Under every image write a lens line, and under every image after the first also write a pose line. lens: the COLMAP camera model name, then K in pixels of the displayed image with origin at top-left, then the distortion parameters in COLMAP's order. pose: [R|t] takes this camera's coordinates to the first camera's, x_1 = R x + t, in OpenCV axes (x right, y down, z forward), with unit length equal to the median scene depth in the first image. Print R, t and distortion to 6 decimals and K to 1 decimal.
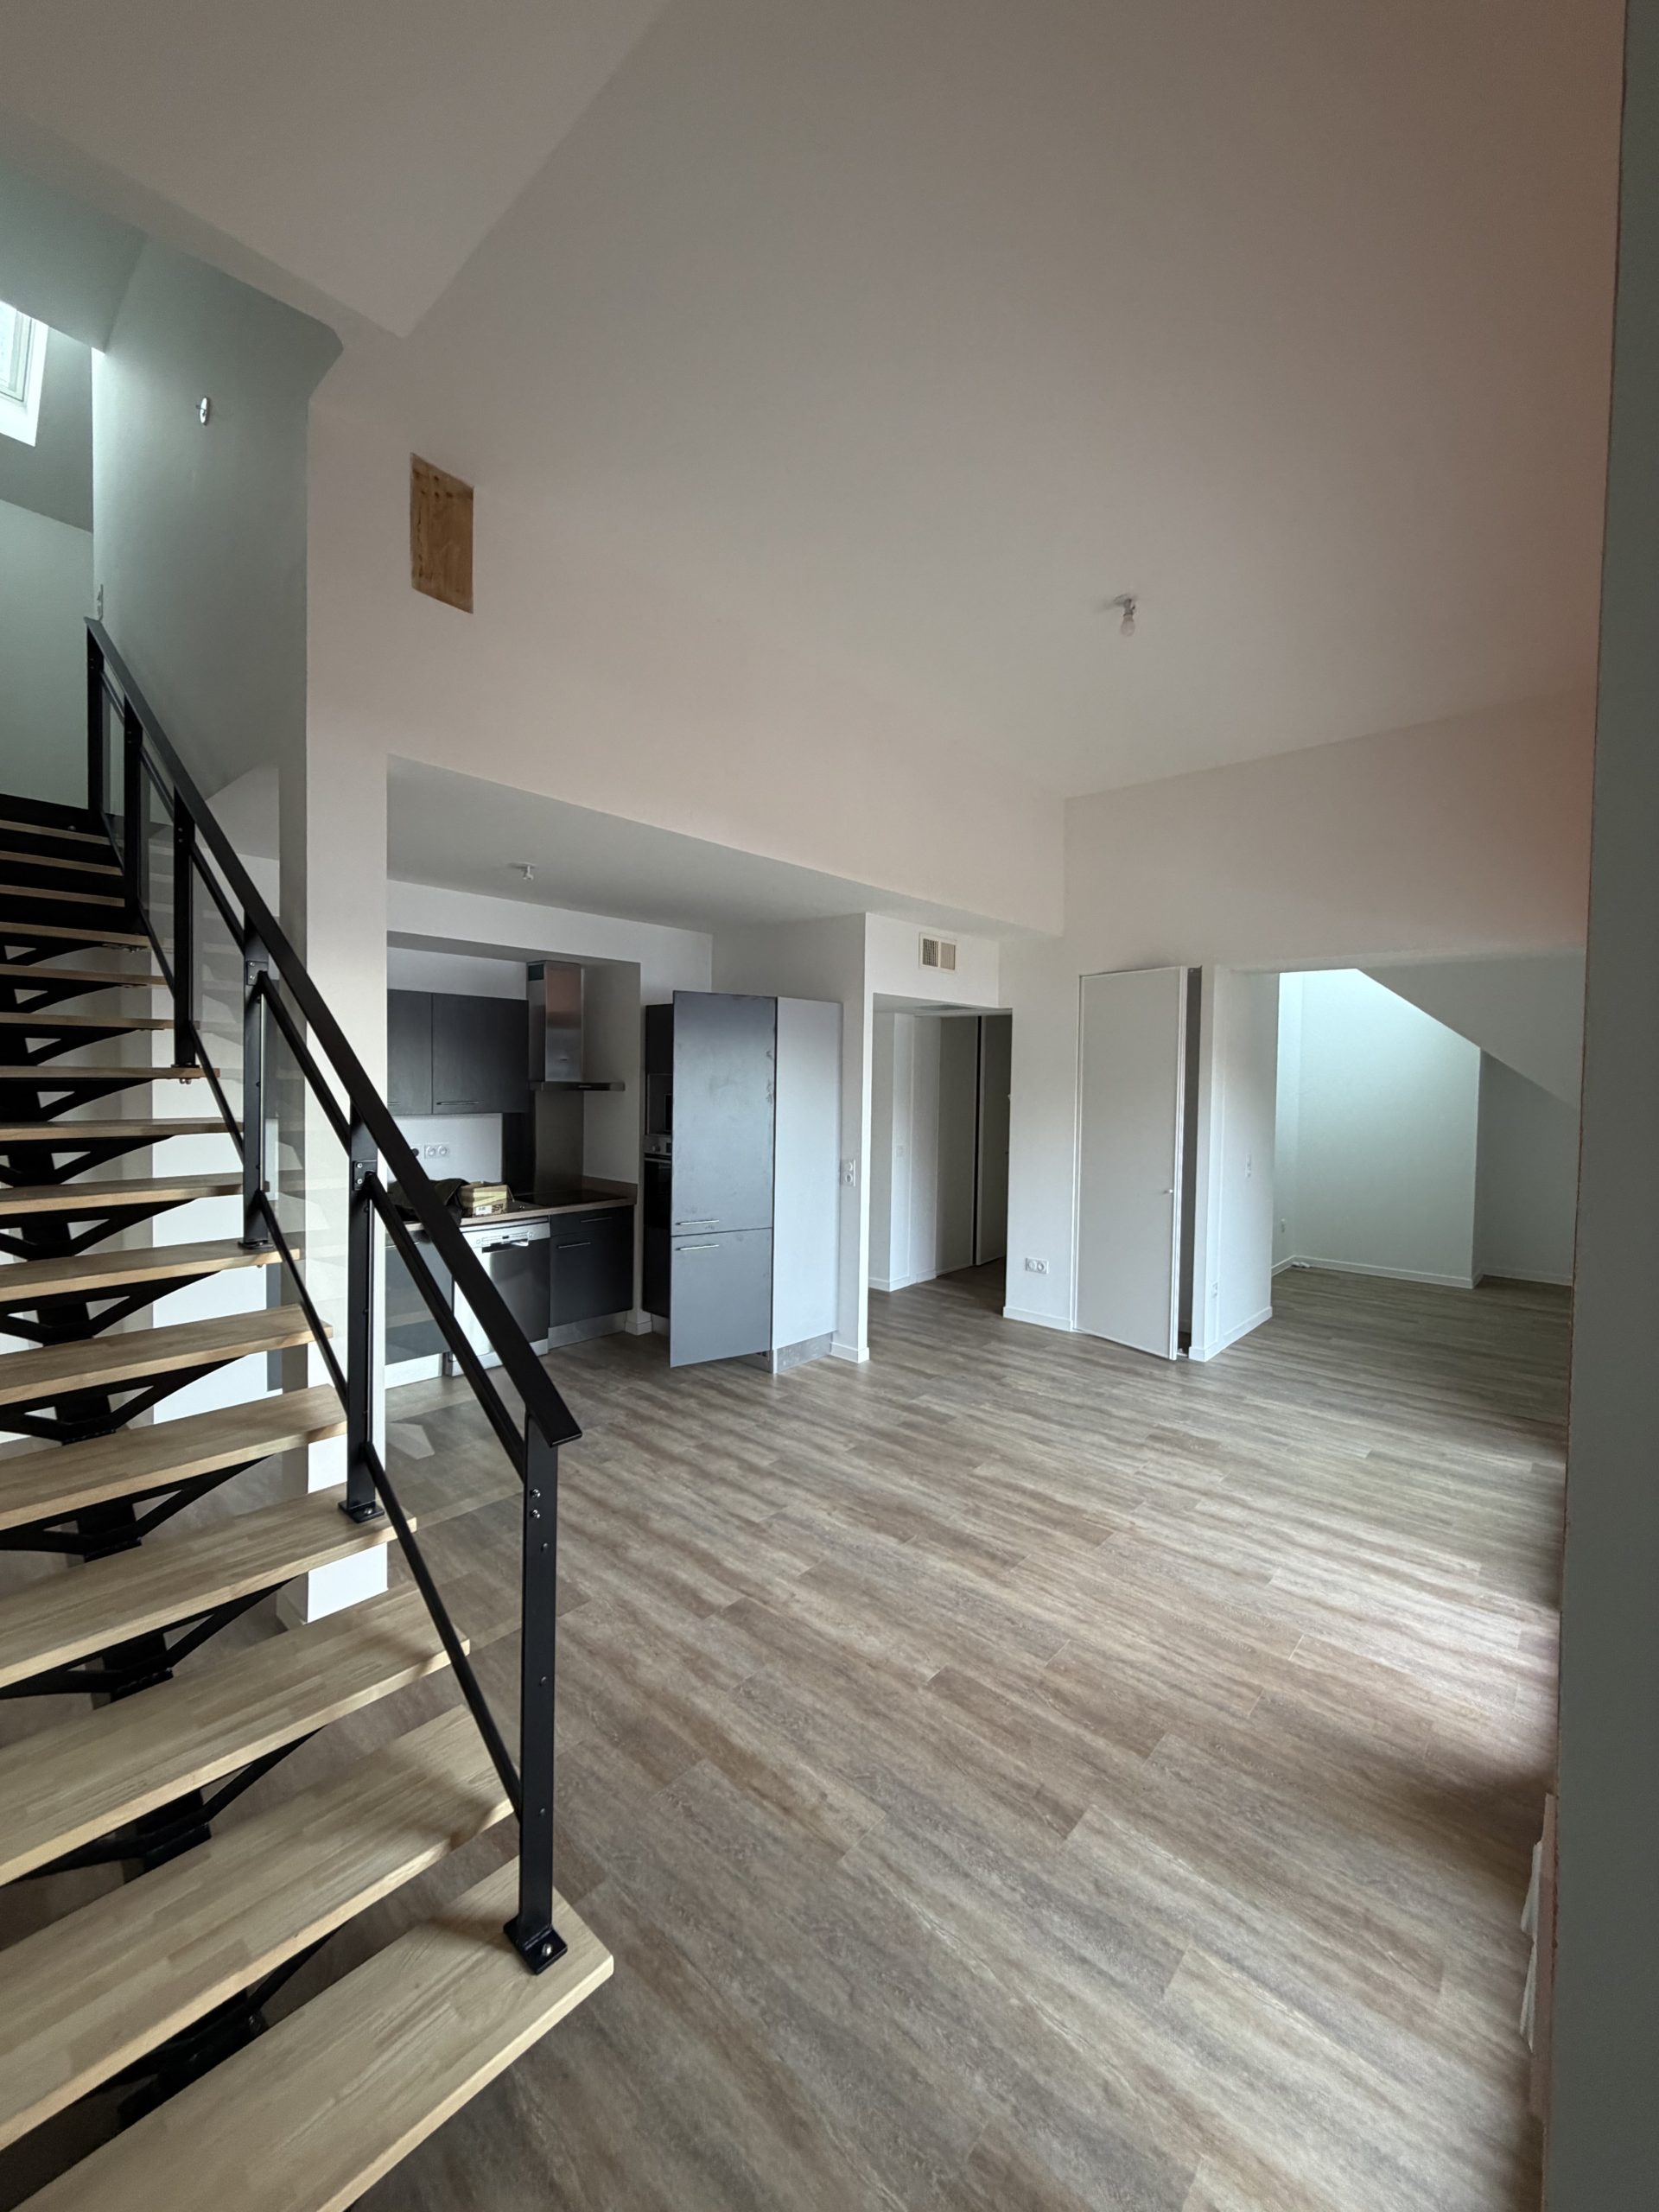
lens RADIAL K [[884.8, 0, 828.3], [0, 884.8, 1102.4], [0, 0, 1]] dist [0.001893, 0.000711]
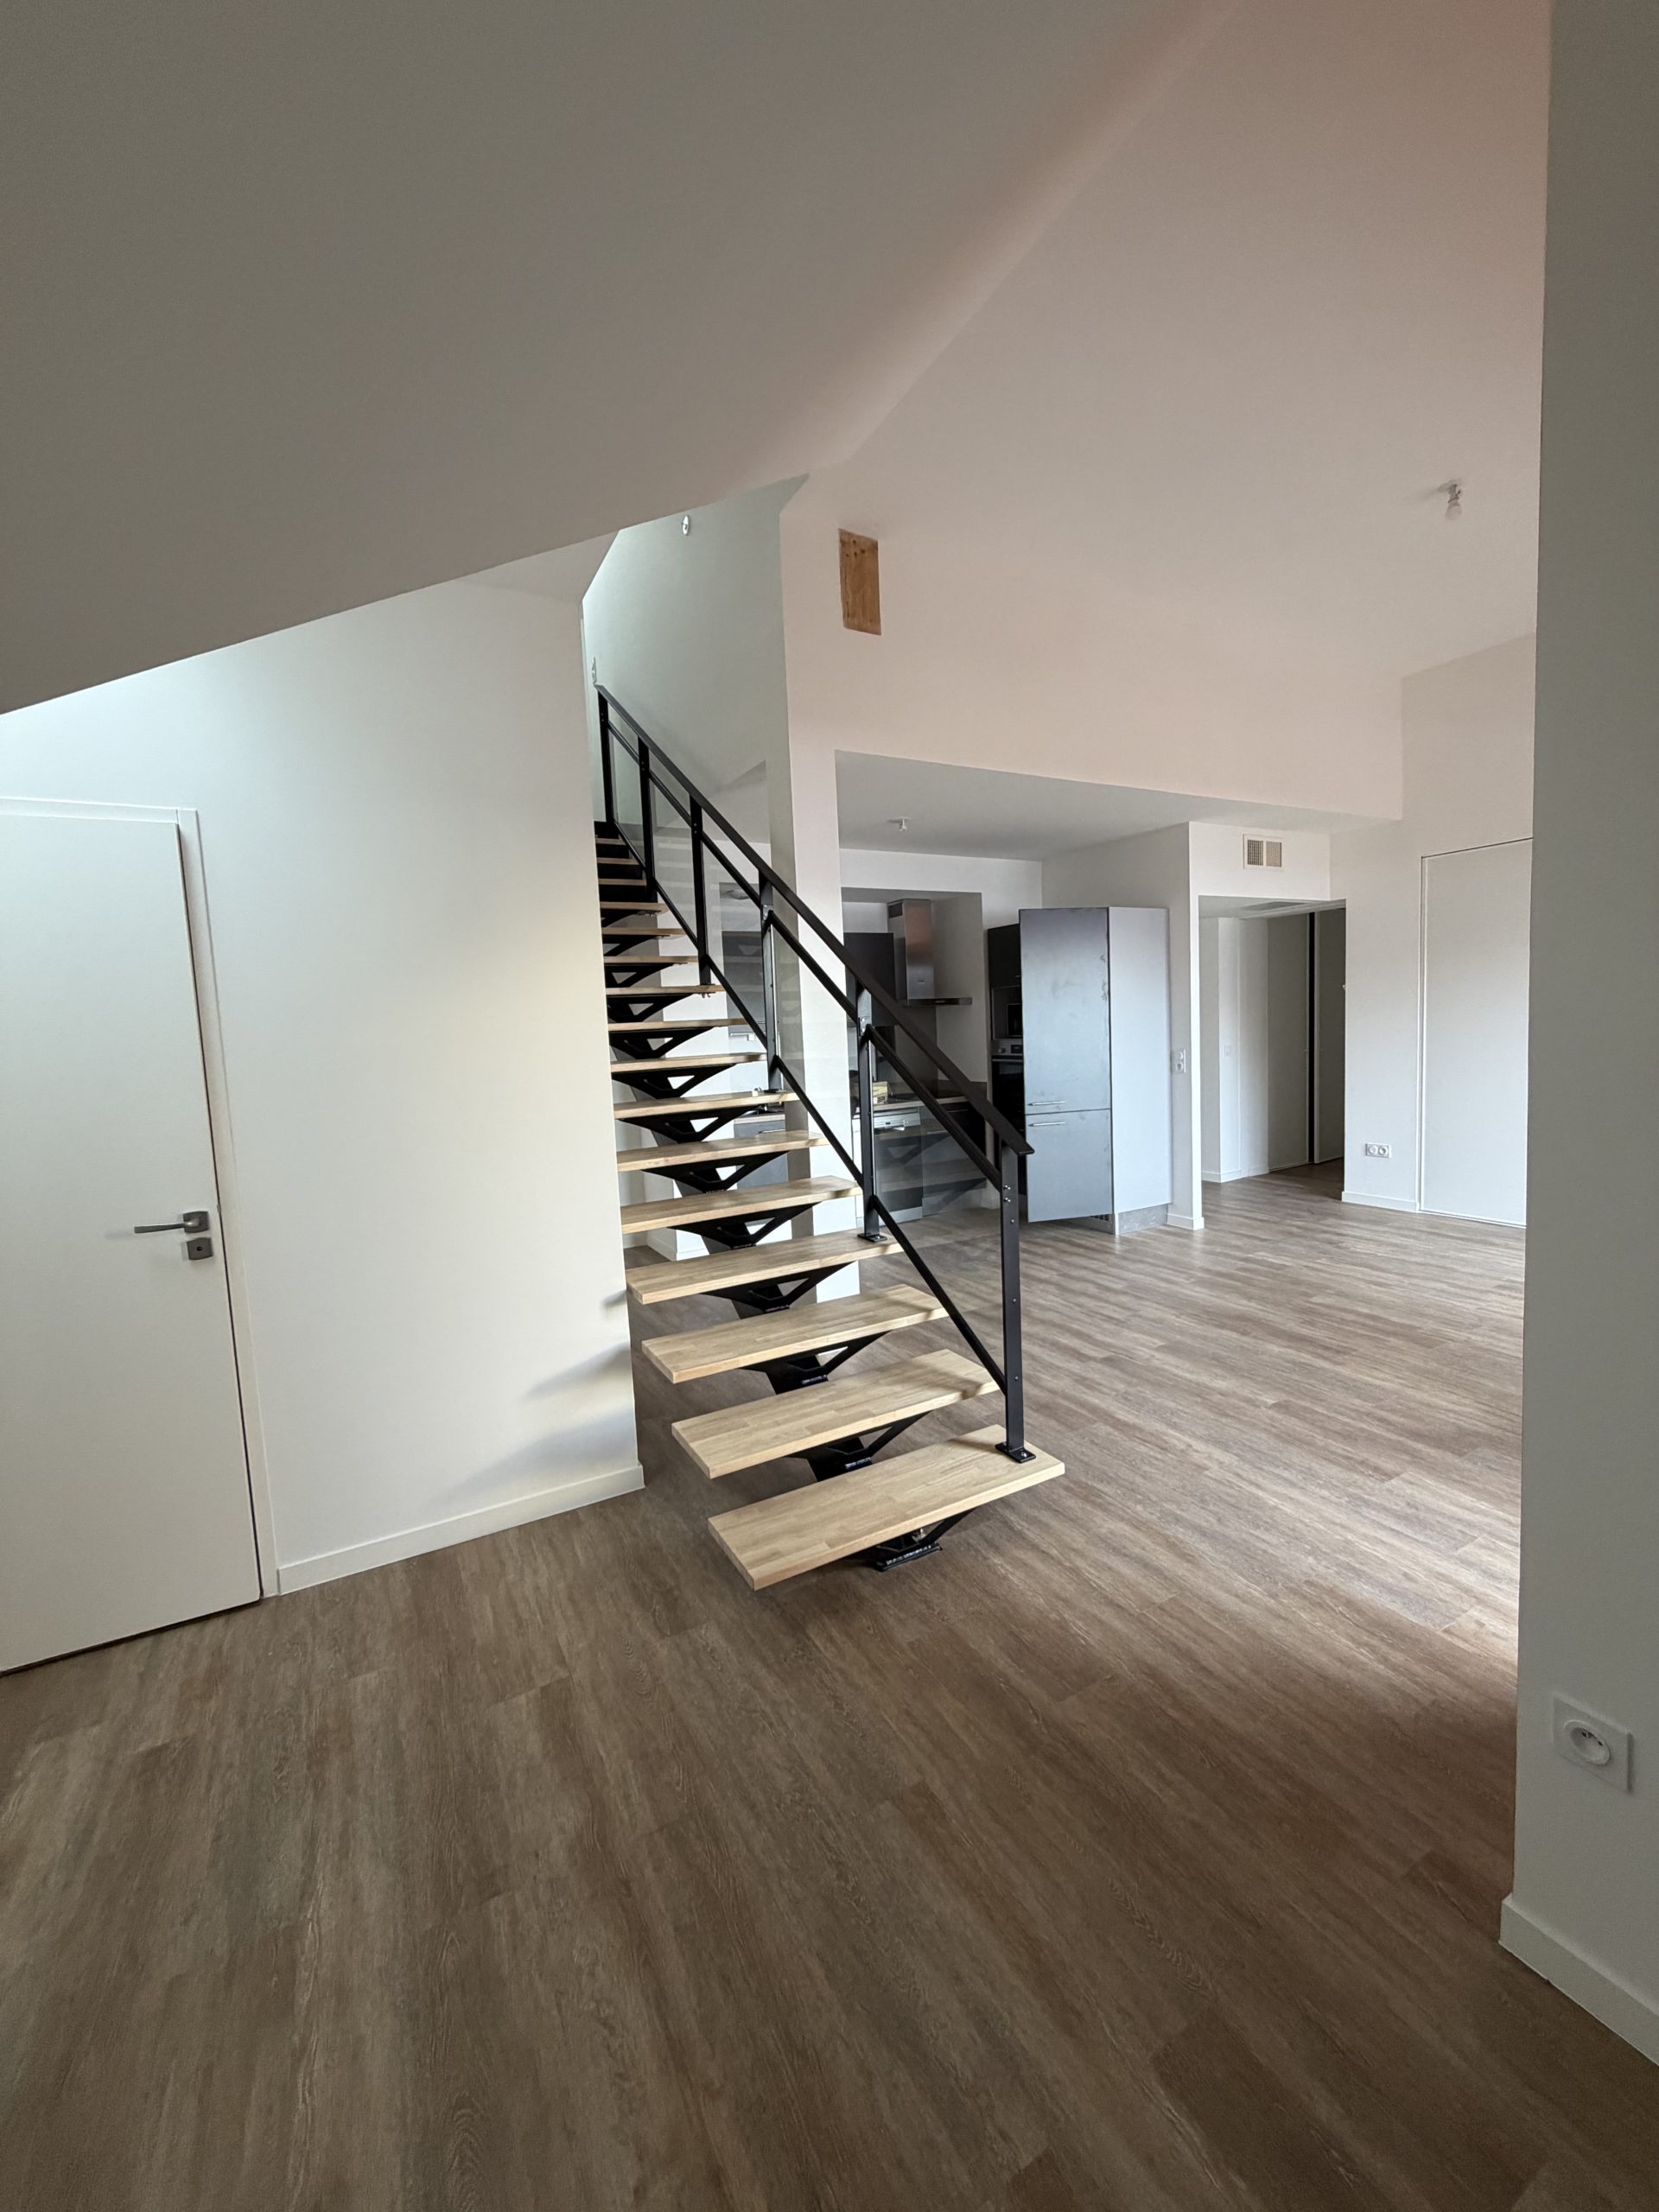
lens RADIAL K [[884.8, 0, 829.4], [0, 884.8, 1103.1], [0, 0, 1]] dist [0.001893, 0.000711]
pose [[0.942829, -0.031716, -0.331764, -0.033812], [0.052187, 0.997231, 0.052974, 0.069493], [0.329165, -0.067259, 0.941874, -0.271077]]
